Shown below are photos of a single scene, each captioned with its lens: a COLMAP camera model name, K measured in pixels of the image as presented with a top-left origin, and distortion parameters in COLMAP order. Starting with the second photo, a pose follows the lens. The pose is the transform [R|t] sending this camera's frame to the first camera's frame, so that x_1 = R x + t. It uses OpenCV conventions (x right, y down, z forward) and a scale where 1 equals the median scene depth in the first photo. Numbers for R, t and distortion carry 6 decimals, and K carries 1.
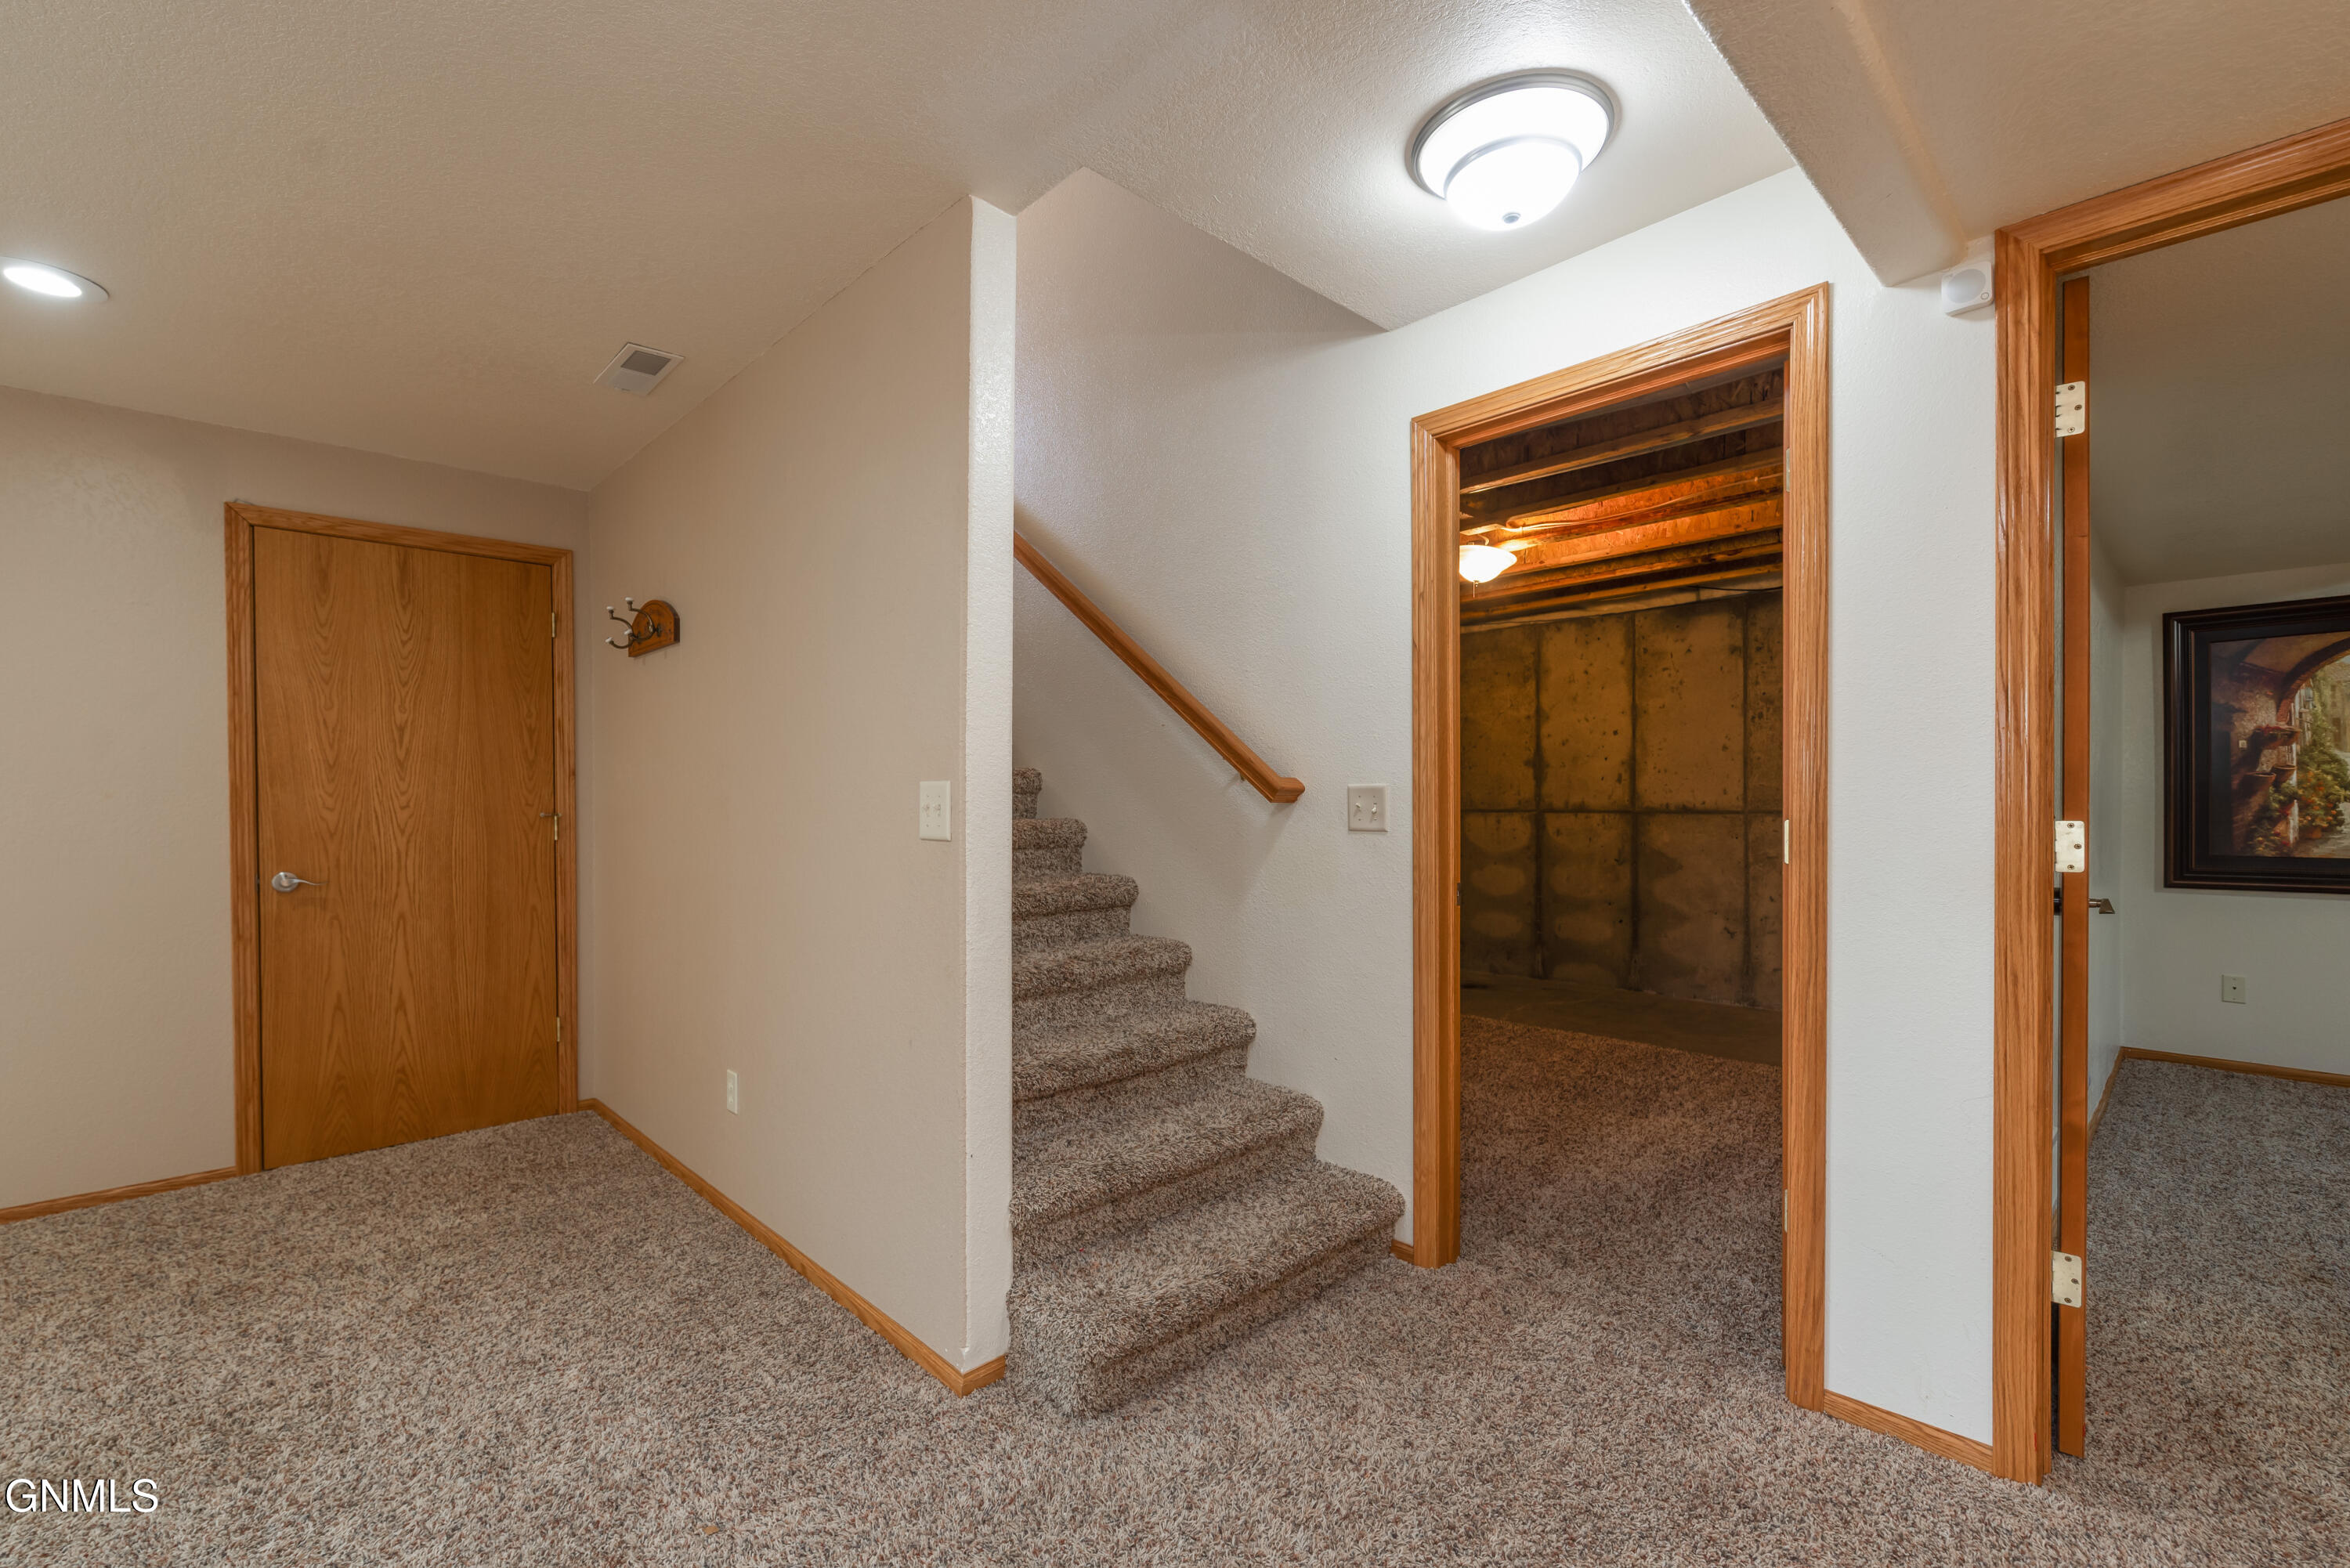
lens RADIAL K [[1007.1, 0, 1178.6], [0, 1007.1, 795.5], [0, 0, 1]] dist [0.000135, -0.000235]
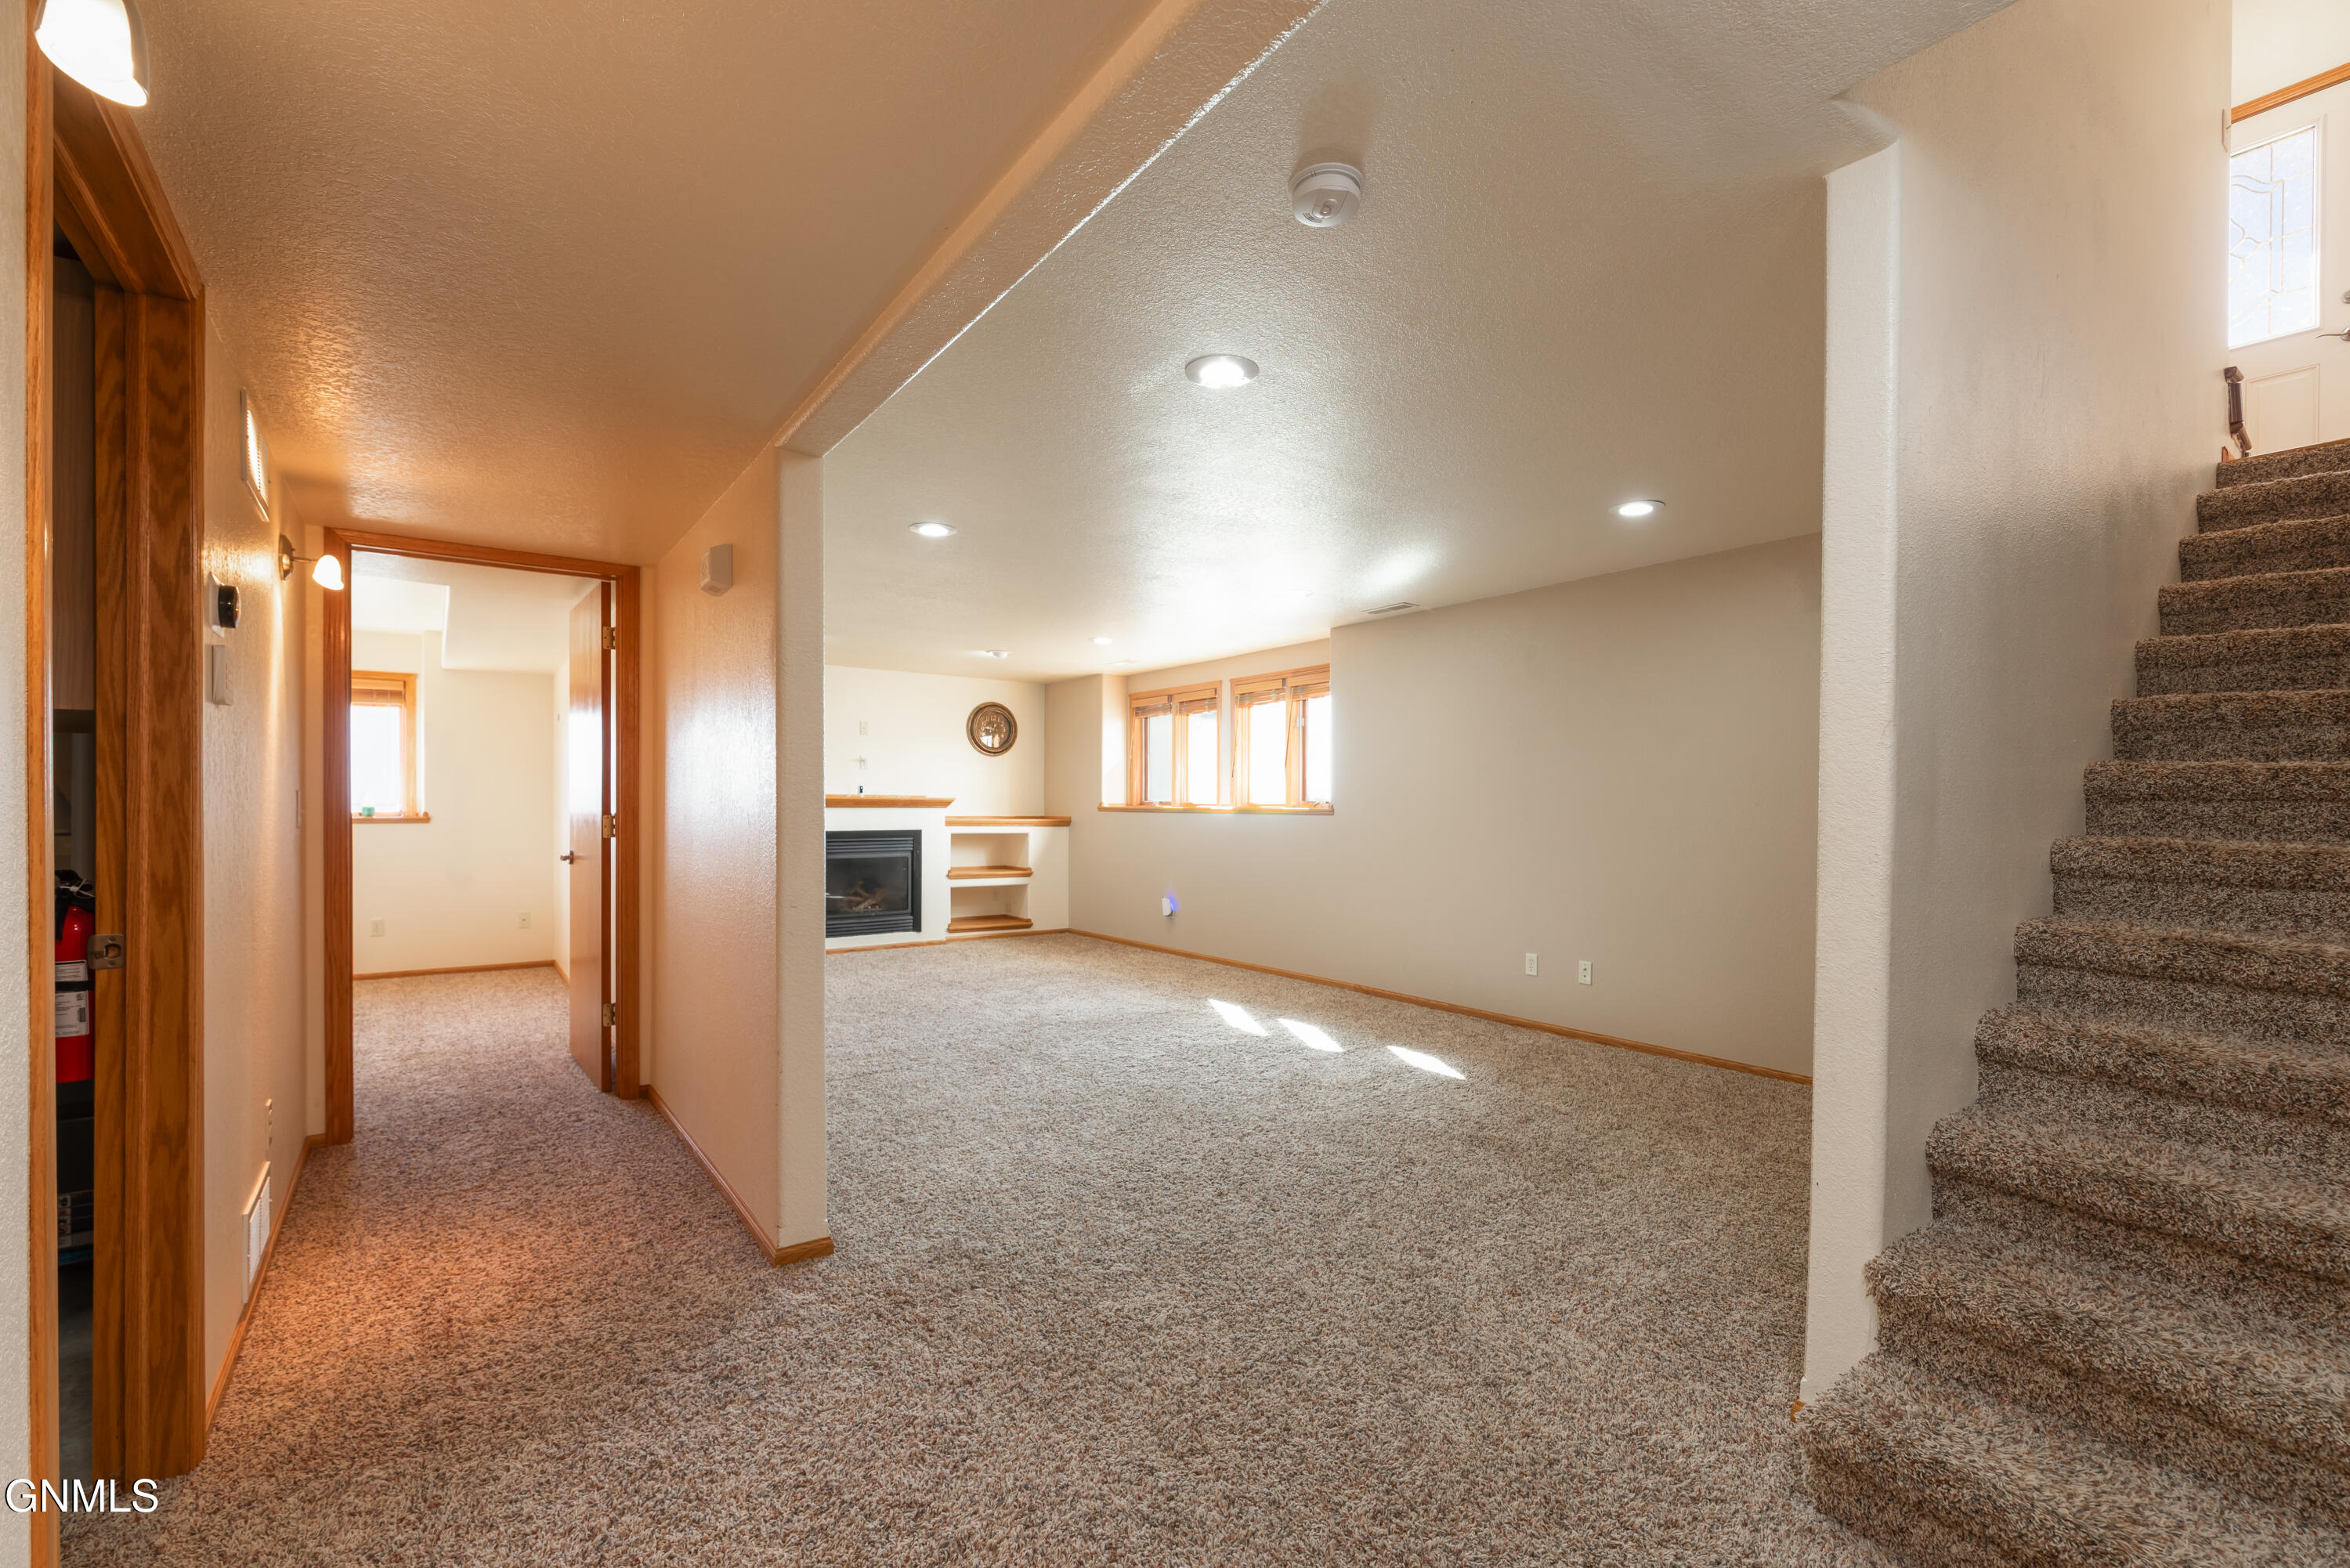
lens RADIAL K [[987.3, 0, 1143.1], [0, 987.3, 812.5], [0, 0, 1]] dist [-0.001025, -0.000134]
pose [[-0.170693, 0.009562, -0.985278, 0.495978], [0.000608, 0.999954, 0.009599, -0.000830], [0.985324, 0.001039, -0.170691, 0.326018]]
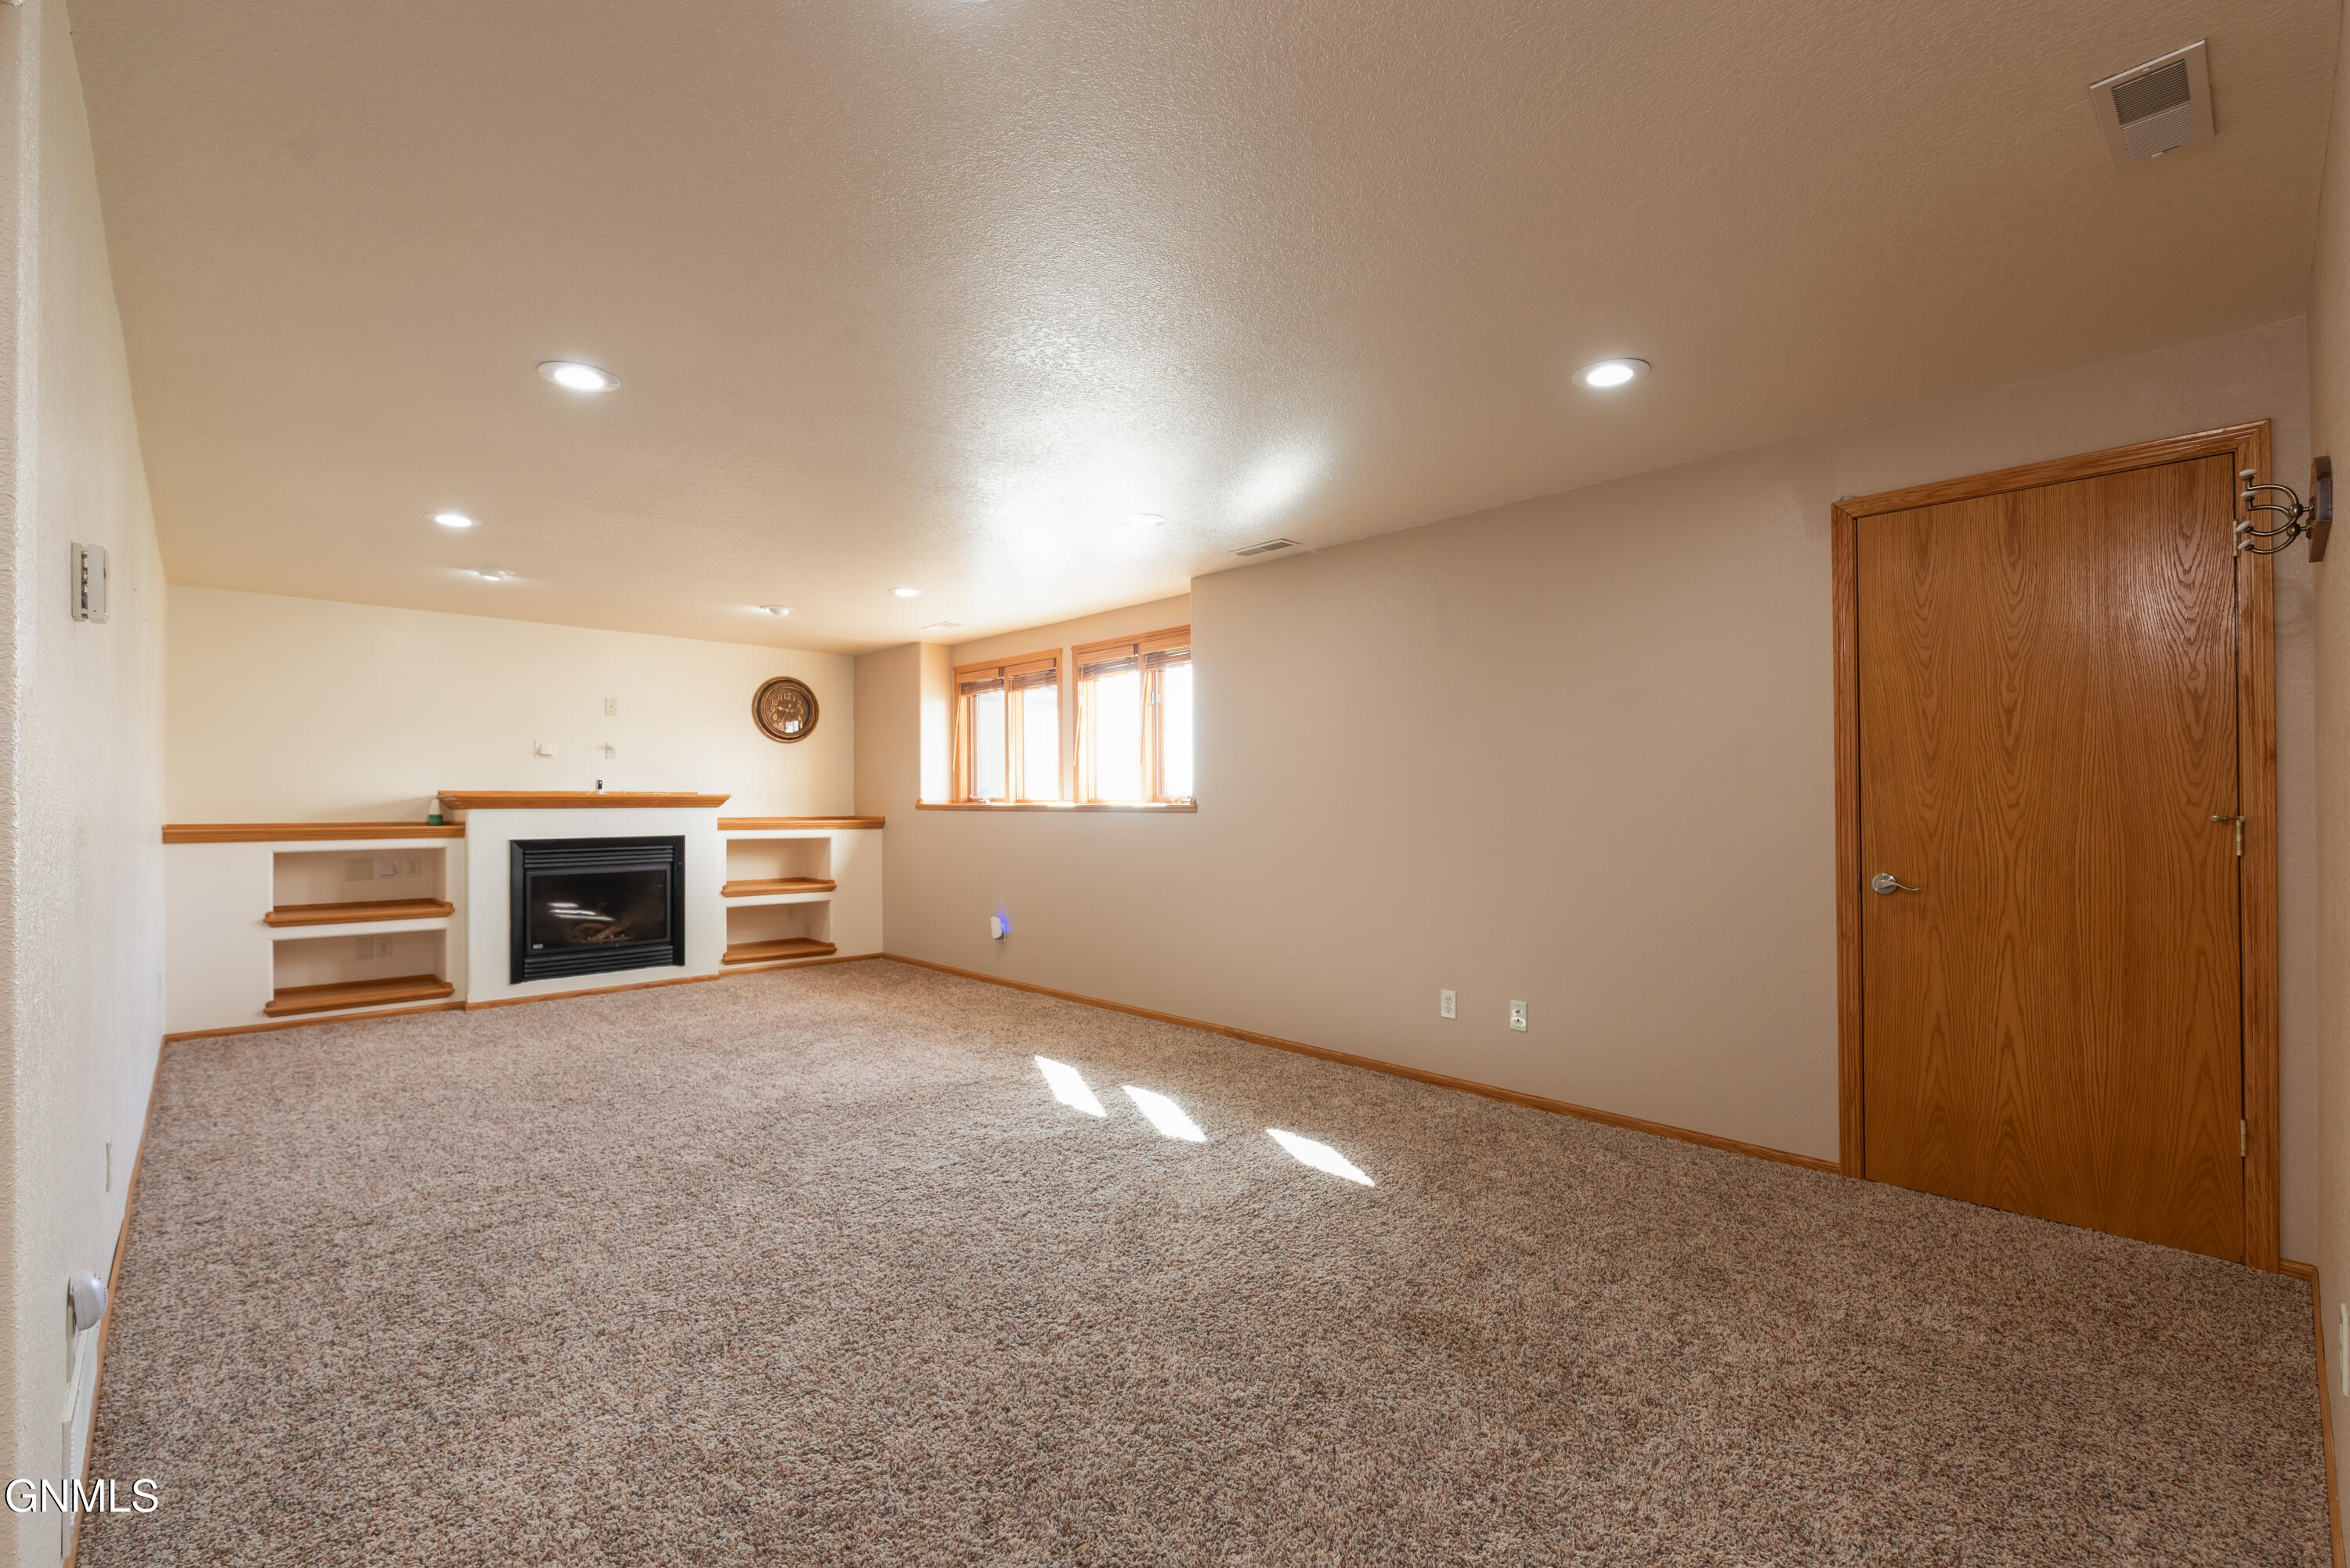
lens RADIAL K [[1030.3, 0, 1173.6], [0, 1030.3, 791.0], [0, 0, 1]] dist [-0.000350, -0.000024]
pose [[-0.008446, -0.006463, -0.999943, 0.092096], [0.008080, 0.999946, -0.006531, -0.000538], [0.999932, -0.008135, -0.008393, 0.342661]]
